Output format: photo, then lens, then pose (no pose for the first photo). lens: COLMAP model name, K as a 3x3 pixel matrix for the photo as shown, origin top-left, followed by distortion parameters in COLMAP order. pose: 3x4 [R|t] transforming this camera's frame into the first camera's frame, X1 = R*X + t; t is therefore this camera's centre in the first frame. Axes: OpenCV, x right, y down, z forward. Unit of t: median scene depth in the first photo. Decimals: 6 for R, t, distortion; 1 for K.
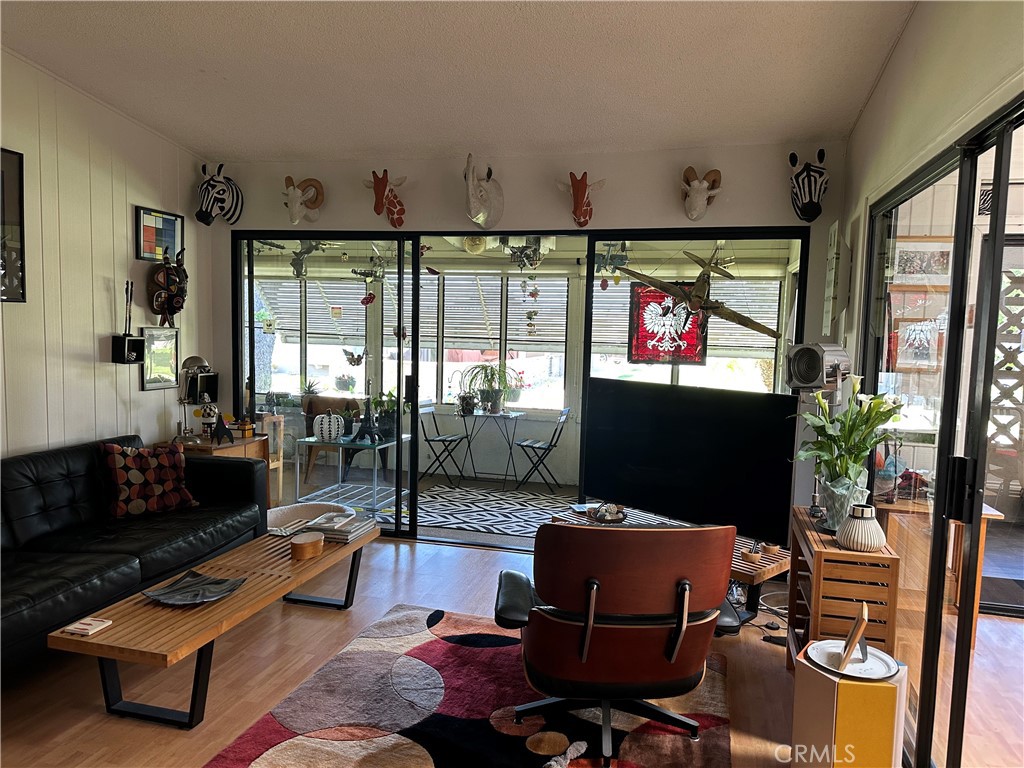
lens RADIAL K [[710.0, 0, 511.9], [0, 710.0, 389.3], [0, 0, 1]] dist [0.057895, -0.069267]
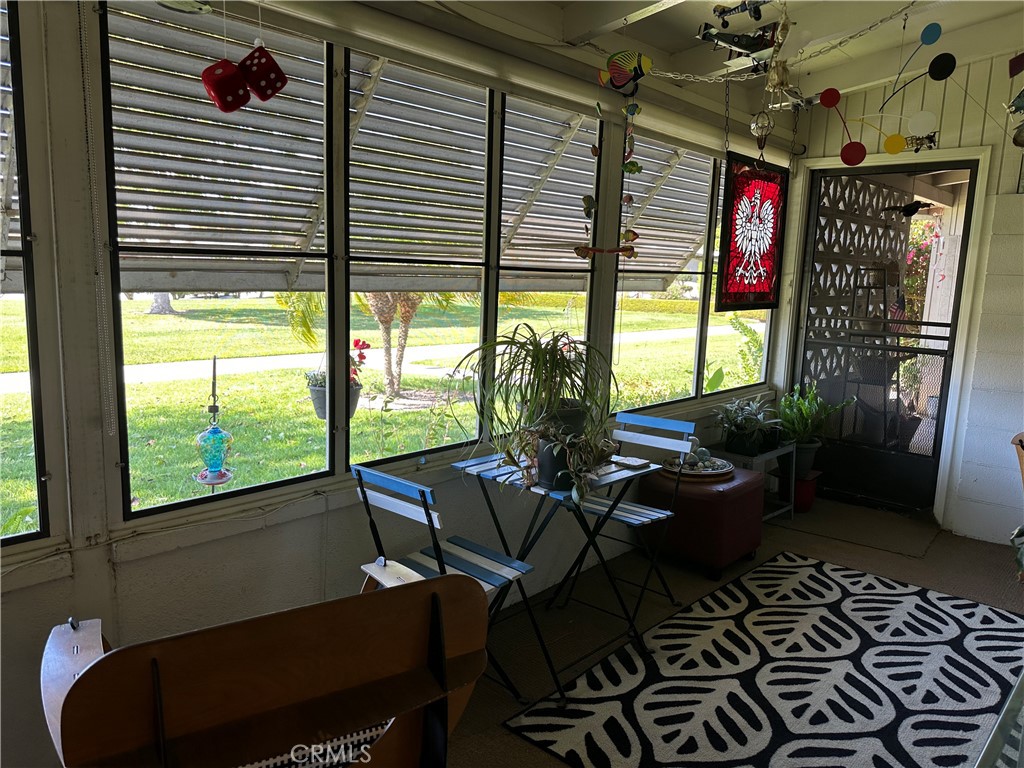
lens RADIAL K [[711.8, 0, 509.1], [0, 711.8, 387.3], [0, 0, 1]] dist [0.143599, -0.202744]
pose [[0.492050, -0.152933, 0.857029, -0.555243], [0.055844, 0.987966, 0.144237, -0.097303], [-0.868774, -0.023112, 0.494669, 1.270805]]
